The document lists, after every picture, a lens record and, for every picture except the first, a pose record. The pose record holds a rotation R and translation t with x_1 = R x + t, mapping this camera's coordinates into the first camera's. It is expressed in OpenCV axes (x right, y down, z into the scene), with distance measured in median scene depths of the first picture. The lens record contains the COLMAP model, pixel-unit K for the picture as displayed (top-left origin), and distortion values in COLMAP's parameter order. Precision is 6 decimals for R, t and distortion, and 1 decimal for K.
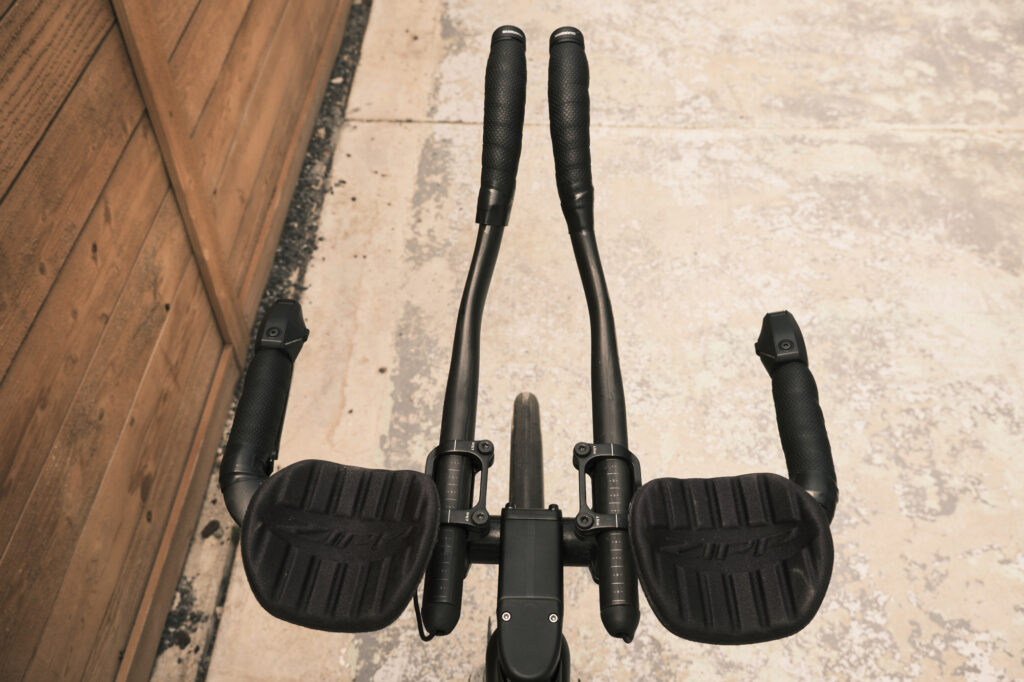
lens RADIAL K [[922.8, 0, 507.6], [0, 922.8, 334.5], [0, 0, 1]] dist [0.004010, 0.013237]
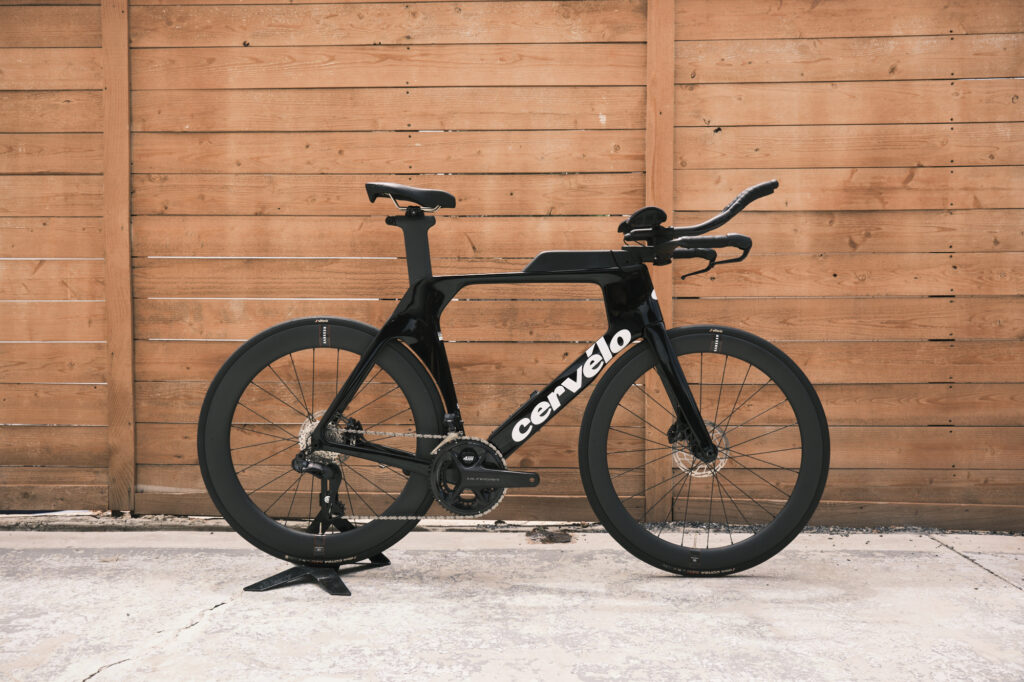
lens RADIAL K [[922.8, 0, 508.8], [0, 922.8, 340.2], [0, 0, 1]] dist [0.004010, 0.013237]
pose [[0.001176, 0.034319, -0.999410, 1.648823], [-0.729467, 0.683642, 0.022617, -0.049714], [0.684015, 0.729010, 0.025839, 0.640795]]
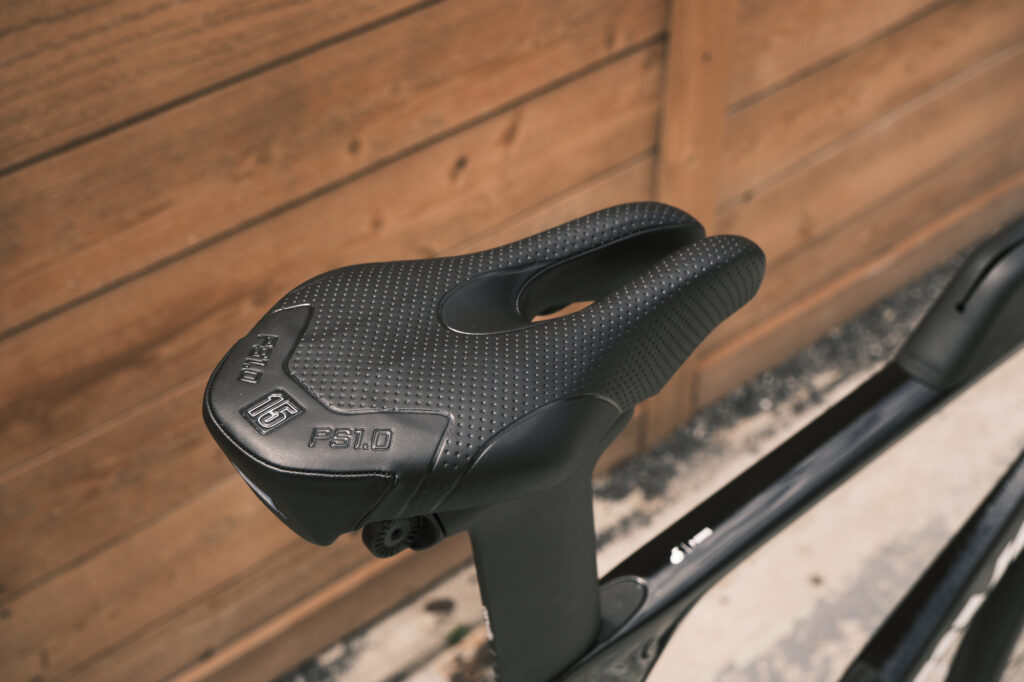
lens RADIAL K [[1475.5, 0, 512.9], [0, 1475.5, 343.6], [0, 0, 1]] dist [0.037092, 0.000000]
pose [[0.658241, 0.512617, -0.551309, 0.222034], [-0.553829, 0.825781, 0.106578, -0.097722], [0.509895, 0.235177, 0.827466, 0.089913]]
